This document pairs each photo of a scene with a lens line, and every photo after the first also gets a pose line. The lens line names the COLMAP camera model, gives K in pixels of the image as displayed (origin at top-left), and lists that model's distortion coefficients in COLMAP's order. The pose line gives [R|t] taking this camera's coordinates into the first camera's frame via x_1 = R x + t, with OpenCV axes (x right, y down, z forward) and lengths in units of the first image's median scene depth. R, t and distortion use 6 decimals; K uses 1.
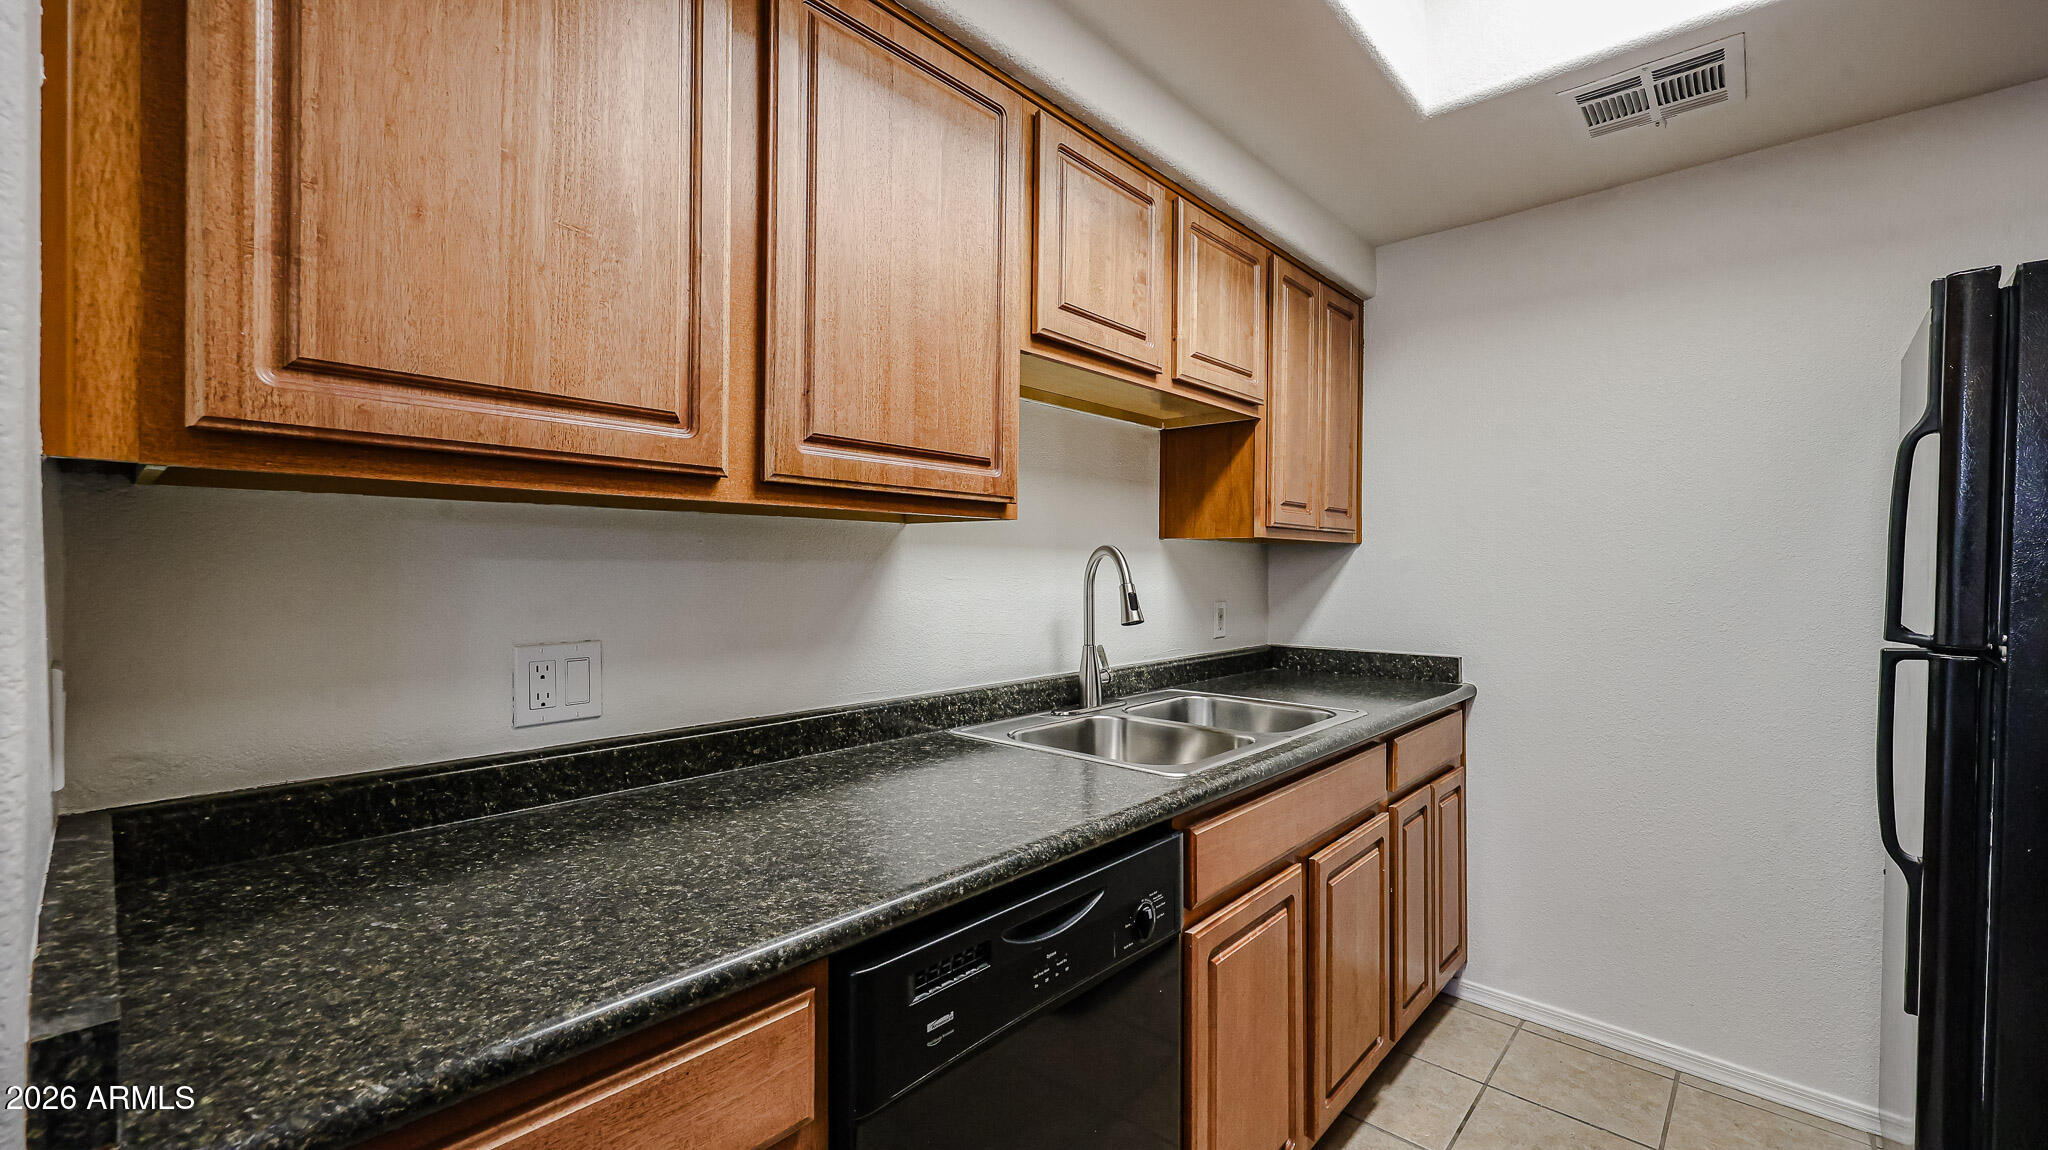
lens RADIAL K [[842.5, 0, 1020.7], [0, 842.5, 568.4], [0, 0, 1]] dist [0.002176, 0.000590]
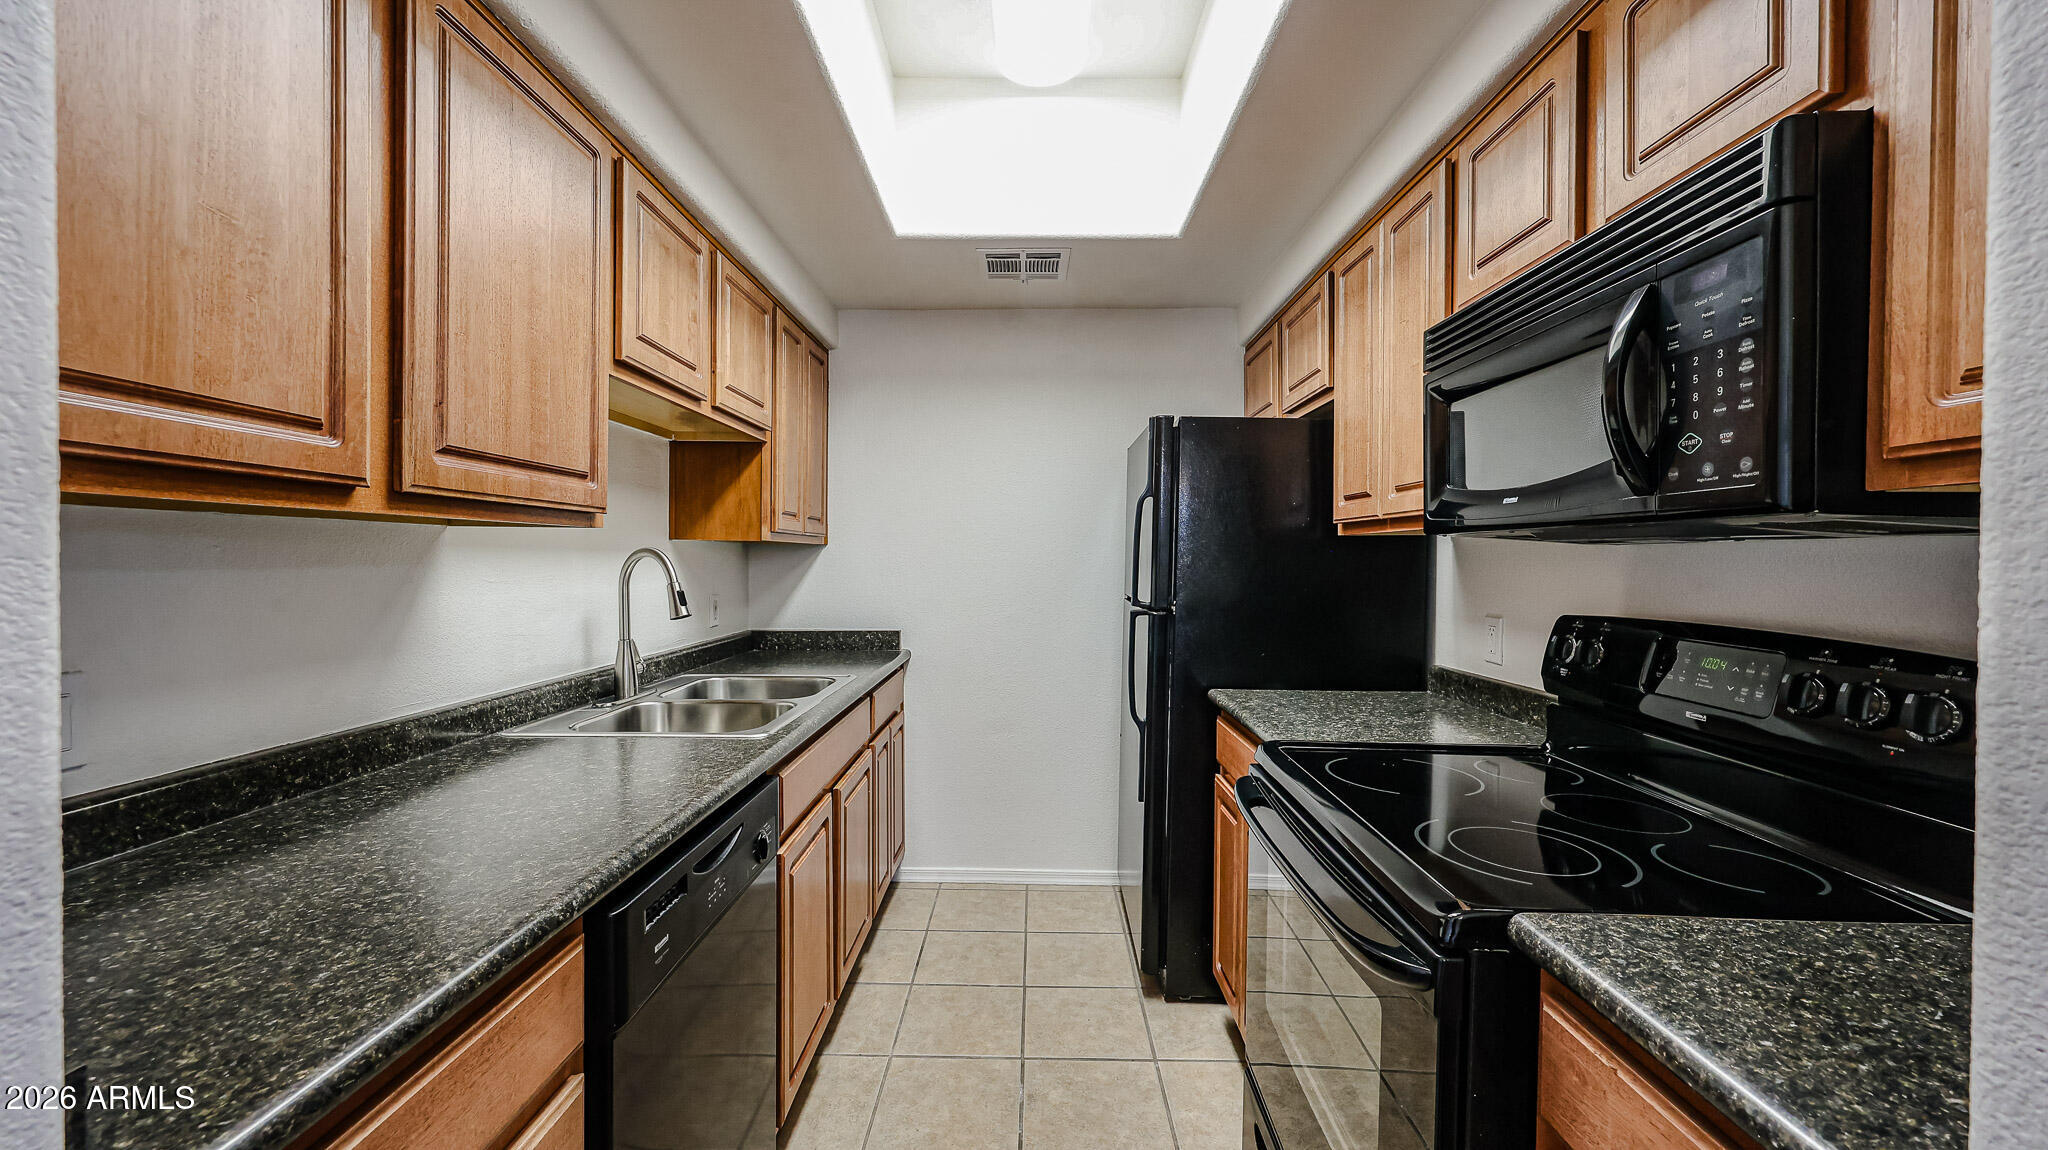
lens RADIAL K [[811.0, 0, 1022.6], [0, 811.0, 568.1], [0, 0, 1]] dist [0.001150, 0.000121]
pose [[0.745833, -0.009347, 0.666067, -0.333383], [-0.000852, 0.999887, 0.014985, -0.024110], [-0.666132, -0.011744, 0.745741, -0.165442]]
